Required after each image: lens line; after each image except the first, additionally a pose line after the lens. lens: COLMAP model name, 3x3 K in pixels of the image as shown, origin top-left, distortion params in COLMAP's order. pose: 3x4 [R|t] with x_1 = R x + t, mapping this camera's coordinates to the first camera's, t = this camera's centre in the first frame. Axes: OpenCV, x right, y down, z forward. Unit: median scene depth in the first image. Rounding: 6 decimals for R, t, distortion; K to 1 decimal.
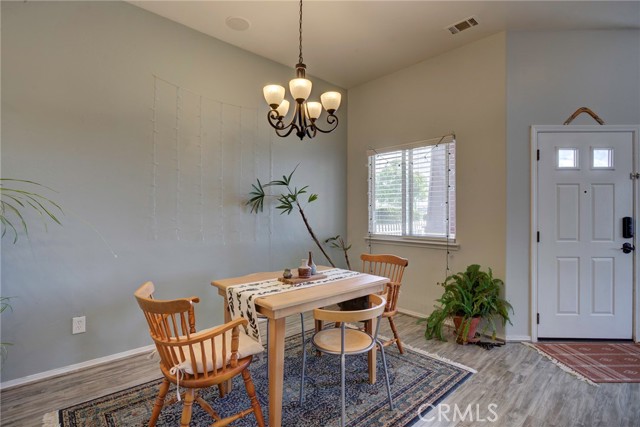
lens RADIAL K [[316.7, 0, 319.9], [0, 316.7, 211.4], [0, 0, 1]] dist [-0.015016, 0.006626]
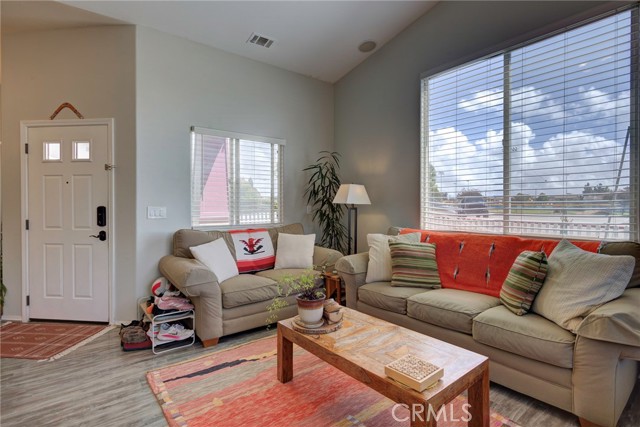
lens RADIAL K [[313.5, 0, 325.5], [0, 313.5, 210.4], [0, 0, 1]] dist [-0.005644, -0.000124]
pose [[0.996999, -0.005824, -0.077193, 1.791810], [0.006677, 0.999919, 0.010797, 0.026398], [0.077124, -0.011280, 0.996958, 0.017097]]
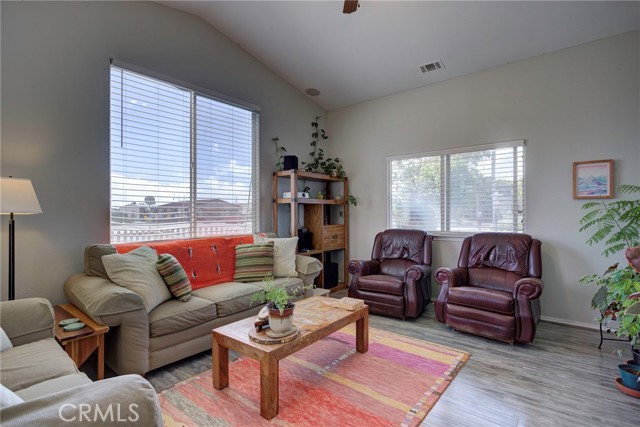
lens RADIAL K [[313.5, 0, 318.2], [0, 313.5, 211.0], [0, 0, 1]] dist [-0.005644, -0.000124]
pose [[-0.122669, -0.002227, 0.992445, 1.017061], [0.005128, 0.999983, 0.002878, 0.010113], [-0.992434, 0.005442, -0.122656, 0.689259]]
